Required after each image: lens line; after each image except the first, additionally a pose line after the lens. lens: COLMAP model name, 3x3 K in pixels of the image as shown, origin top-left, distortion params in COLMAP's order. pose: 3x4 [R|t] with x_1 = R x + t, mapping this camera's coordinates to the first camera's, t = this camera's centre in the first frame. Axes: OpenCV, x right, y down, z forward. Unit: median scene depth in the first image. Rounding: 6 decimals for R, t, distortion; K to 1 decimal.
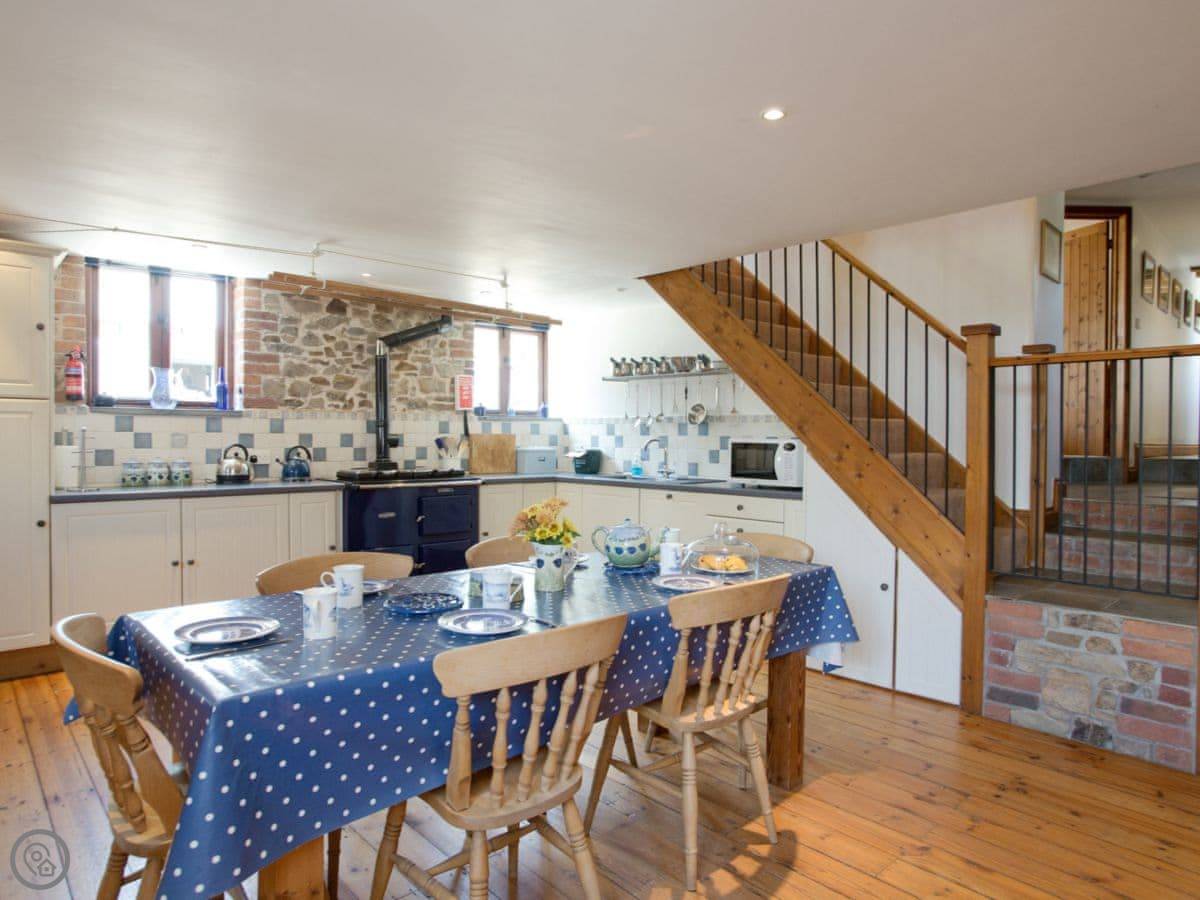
lens RADIAL K [[742.5, 0, 600.0], [0, 742.5, 450.0], [0, 0, 1]] dist [-0.000411, 0.001141]
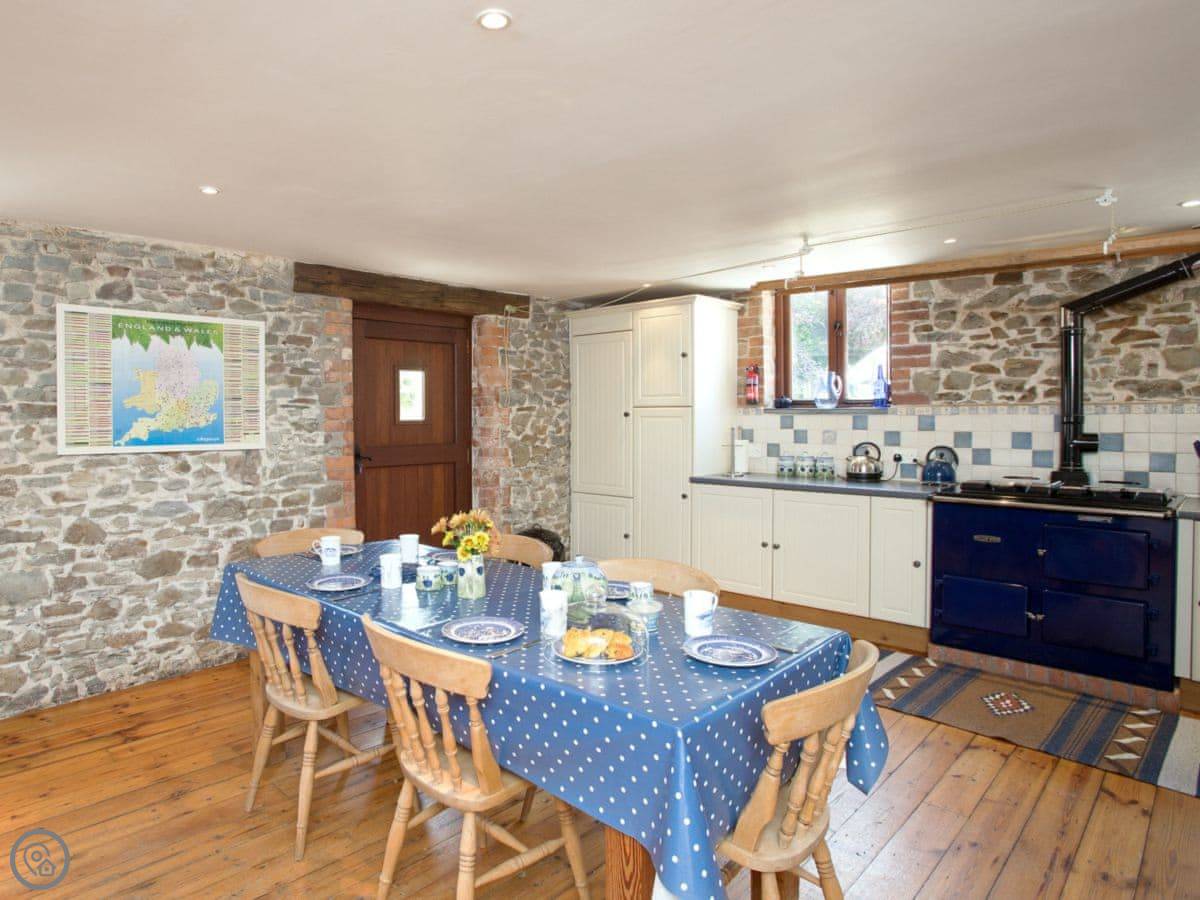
lens RADIAL K [[742.5, 0, 600.0], [0, 742.5, 450.0], [0, 0, 1]] dist [-0.000411, 0.001141]
pose [[0.095681, 0.042526, -0.994503, 0.422577], [-0.016789, 0.999014, 0.041104, -0.028826], [0.995270, 0.012763, 0.096301, 0.491032]]
